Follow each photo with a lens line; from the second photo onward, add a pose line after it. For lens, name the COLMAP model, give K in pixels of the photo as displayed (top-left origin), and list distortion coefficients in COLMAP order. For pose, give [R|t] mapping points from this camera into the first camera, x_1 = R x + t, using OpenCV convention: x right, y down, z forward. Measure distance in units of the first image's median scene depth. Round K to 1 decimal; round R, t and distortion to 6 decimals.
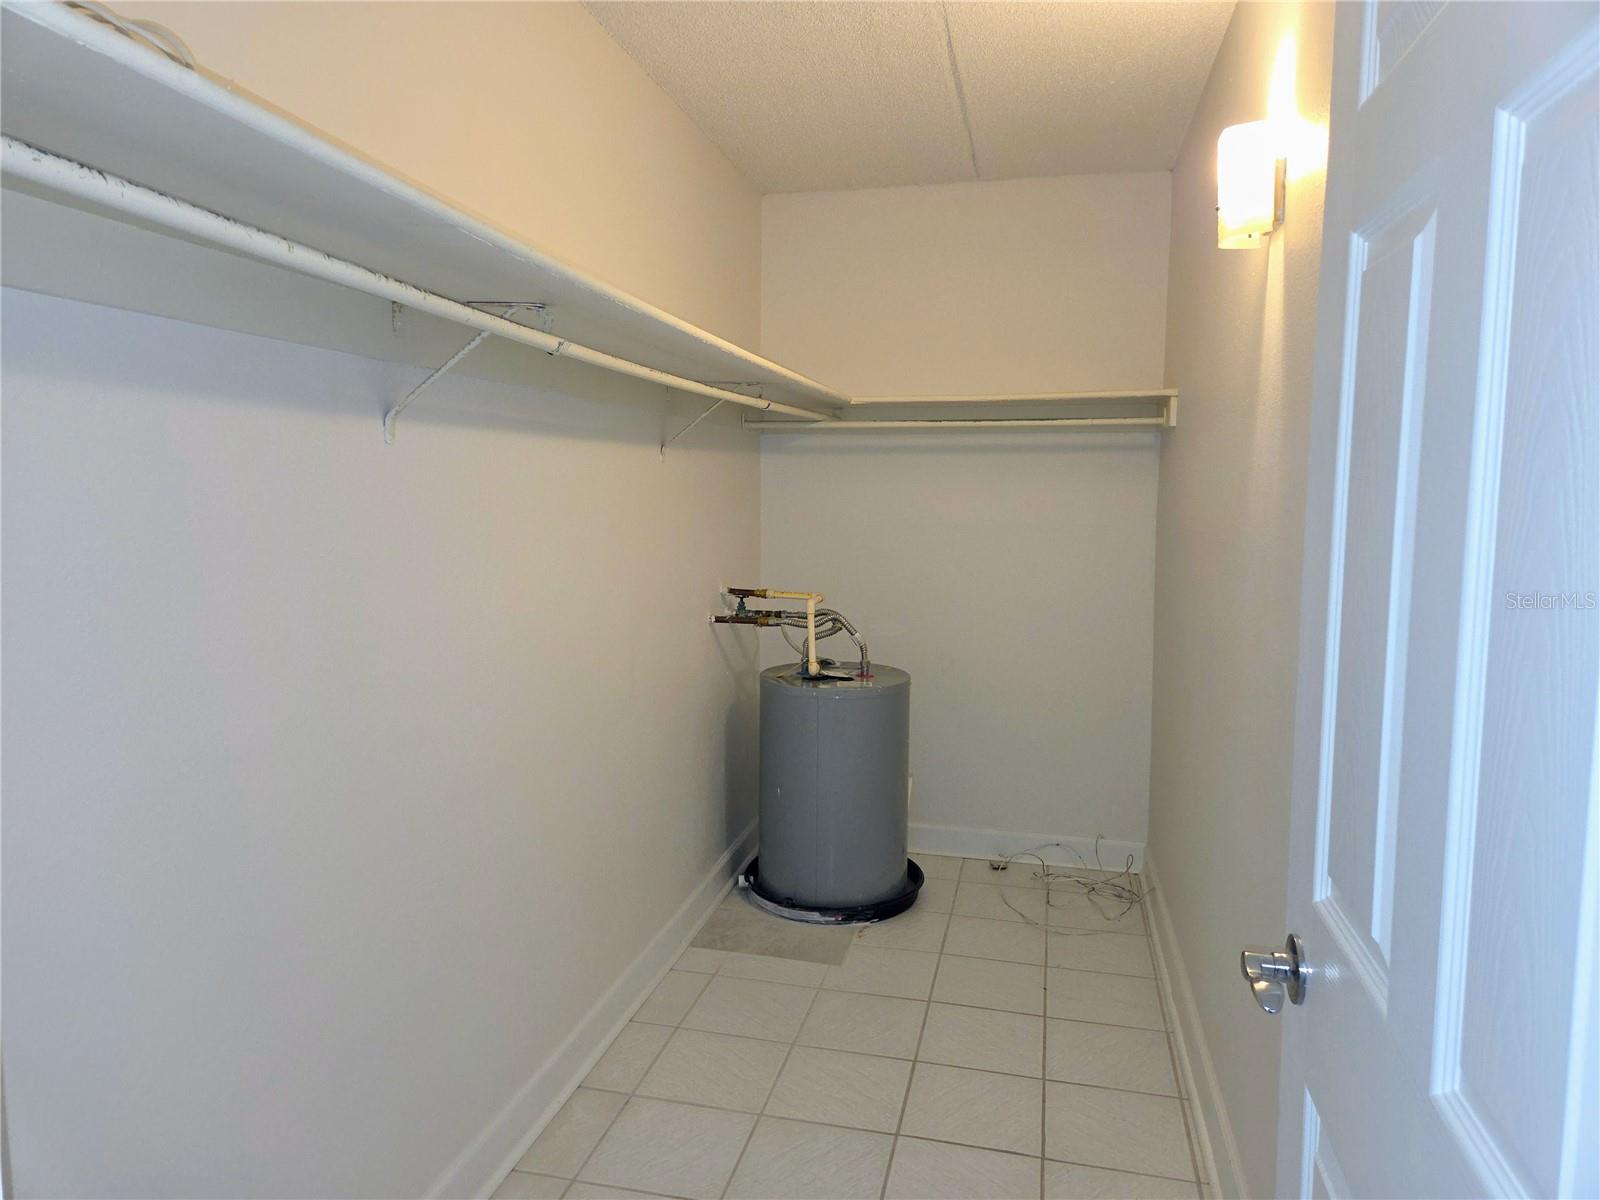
lens RADIAL K [[1070.2, 0, 799.5], [0, 1070.2, 595.4], [0, 0, 1]] dist [0.030334, -0.001738]
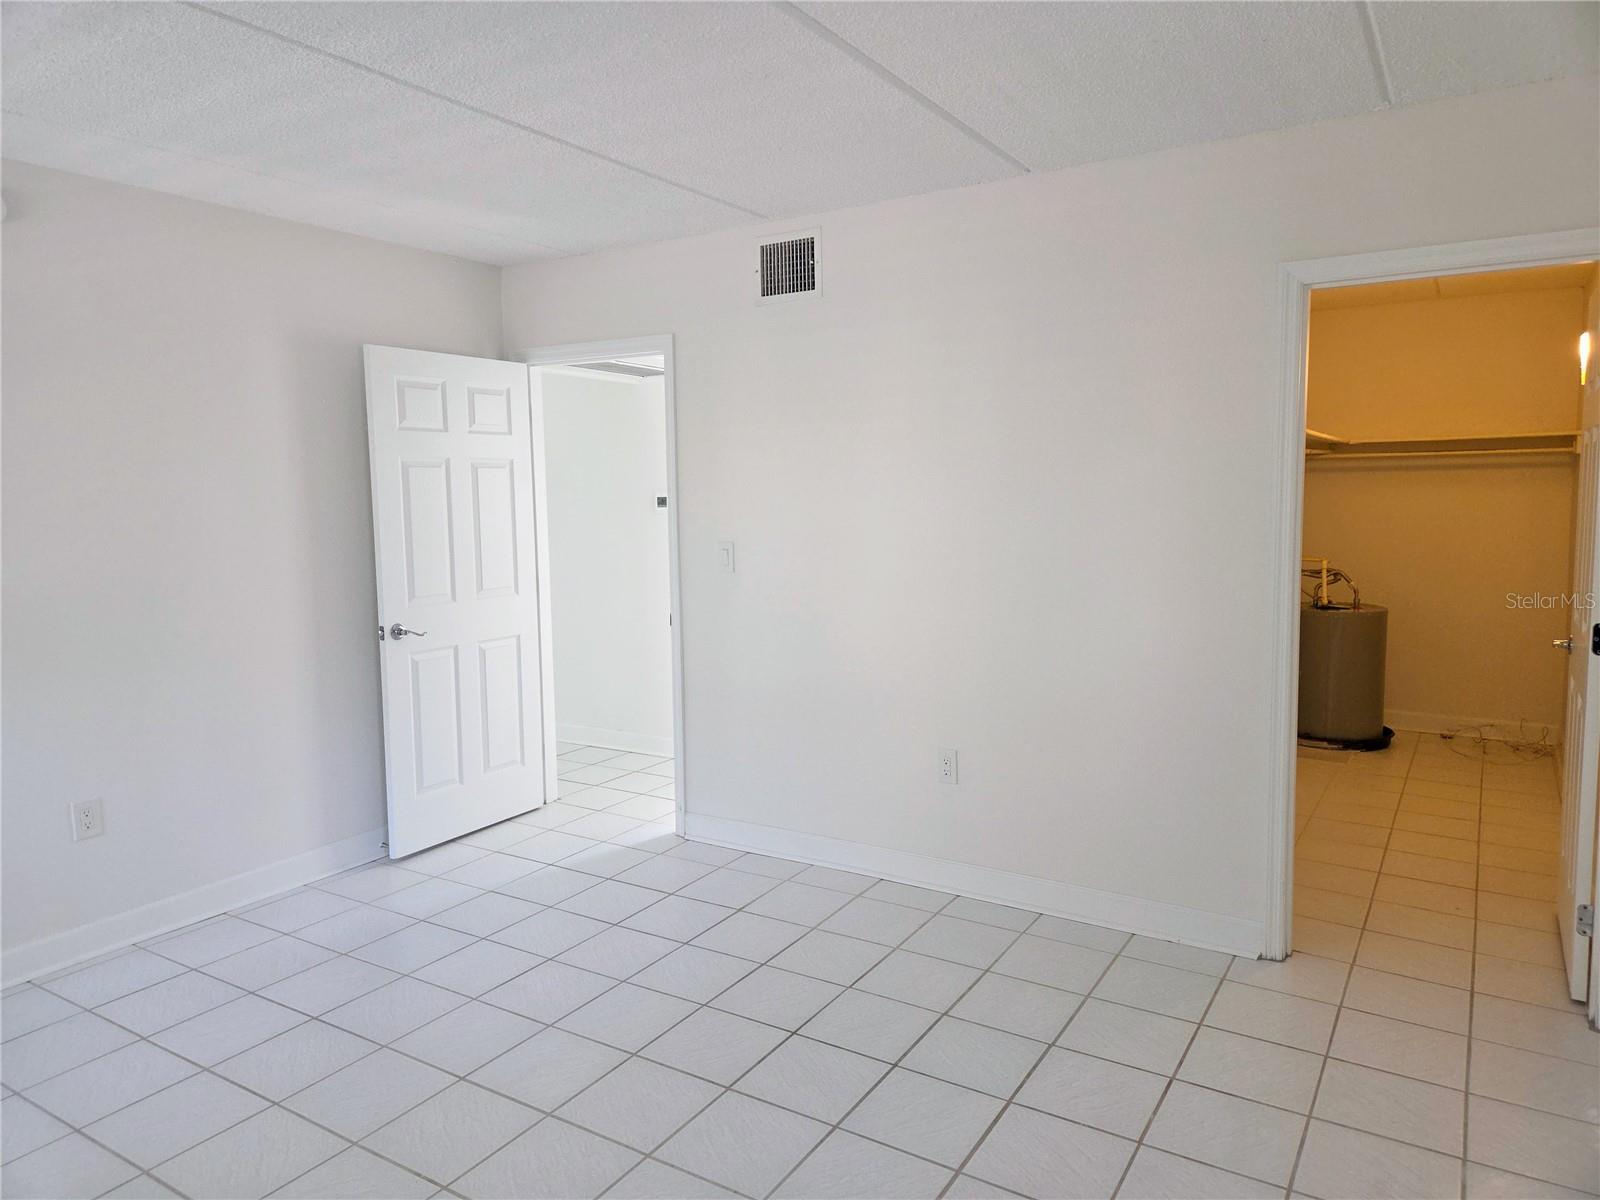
lens RADIAL K [[1058.3, 0, 797.9], [0, 1058.3, 611.2], [0, 0, 1]] dist [0.129230, -0.125475]
pose [[0.946369, 0.016032, -0.322689, -0.218291], [-0.020782, 0.999720, -0.011279, 0.117453], [0.322418, 0.017380, 0.946438, -0.887567]]
